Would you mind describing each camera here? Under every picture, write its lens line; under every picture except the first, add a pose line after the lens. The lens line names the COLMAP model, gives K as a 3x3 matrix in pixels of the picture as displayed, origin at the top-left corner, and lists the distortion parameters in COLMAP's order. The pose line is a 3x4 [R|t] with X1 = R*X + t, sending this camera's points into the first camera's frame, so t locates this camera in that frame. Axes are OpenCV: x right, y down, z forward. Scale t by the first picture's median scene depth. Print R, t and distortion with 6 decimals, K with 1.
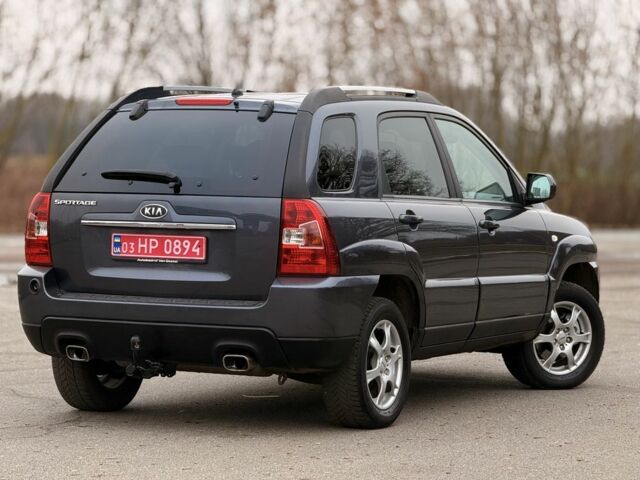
lens RADIAL K [[2248.4, 0, 320.0], [0, 2248.4, 240.0], [0, 0, 1]] dist [0.207383, -0.073665]
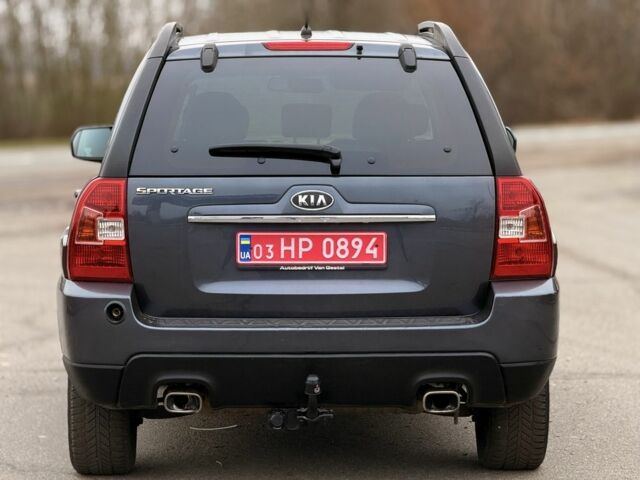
lens RADIAL K [[2248.4, 0, 320.0], [0, 2248.4, 240.0], [0, 0, 1]] dist [0.207383, -0.073665]
pose [[0.883173, -0.049914, 0.466383, -0.404226], [0.032496, 0.998444, 0.045320, -0.032253], [-0.467919, -0.024870, 0.883421, 0.359713]]
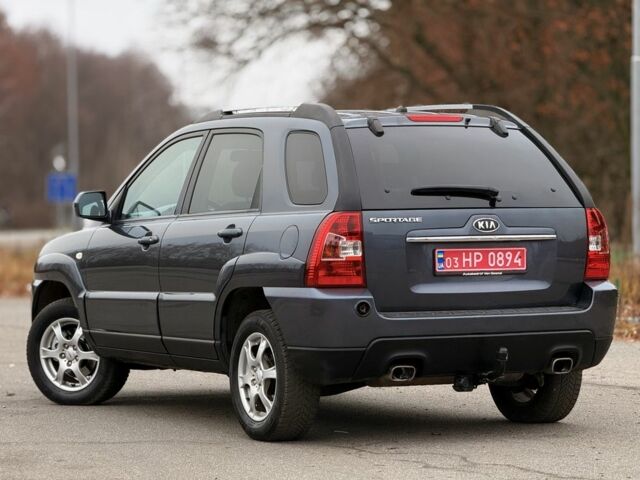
lens RADIAL K [[2248.4, 0, 320.0], [0, 2248.4, 240.0], [0, 0, 1]] dist [0.207383, -0.073665]
pose [[0.585198, -0.036978, 0.810047, -0.934817], [0.045616, 0.998879, 0.012643, -0.022118], [-0.809606, 0.029552, 0.586229, 0.460012]]
